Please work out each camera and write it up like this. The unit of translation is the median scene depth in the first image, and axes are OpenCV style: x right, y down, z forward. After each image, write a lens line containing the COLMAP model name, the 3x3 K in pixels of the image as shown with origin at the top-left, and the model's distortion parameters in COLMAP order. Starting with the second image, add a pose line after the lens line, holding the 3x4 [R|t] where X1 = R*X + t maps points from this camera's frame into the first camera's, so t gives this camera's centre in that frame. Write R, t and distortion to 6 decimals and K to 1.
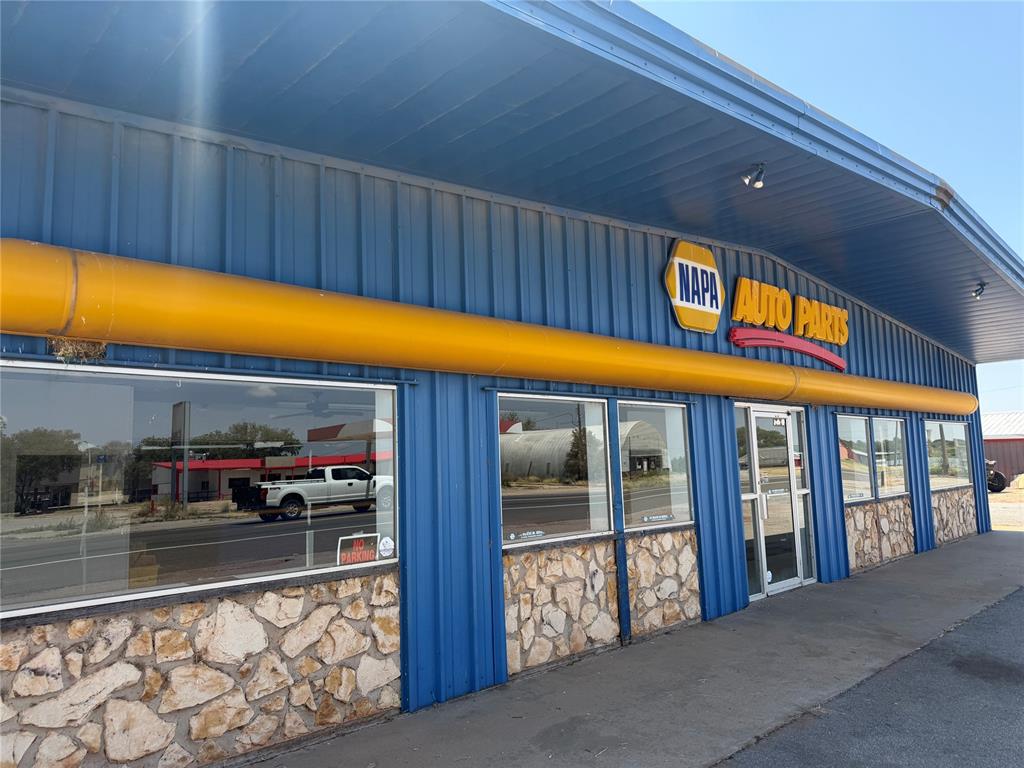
lens RADIAL K [[724.8, 0, 512.0], [0, 724.8, 384.0], [0, 0, 1]] dist [0.080660, -0.094551]
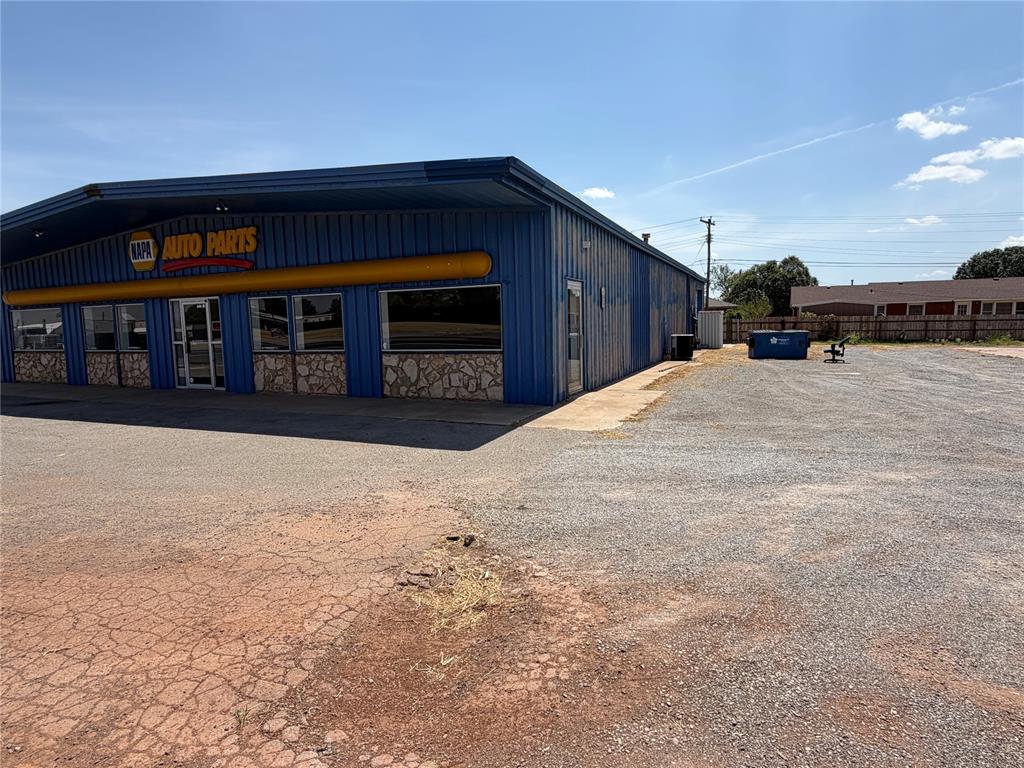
lens RADIAL K [[555.2, 0, 512.0], [0, 555.2, 384.0], [0, 0, 1]] dist [0.003138, 0.001240]
pose [[0.371820, 0.123572, -0.920043, 2.992701], [0.115379, 0.977264, 0.177886, 0.127106], [0.921107, -0.172296, 0.349108, 1.765946]]
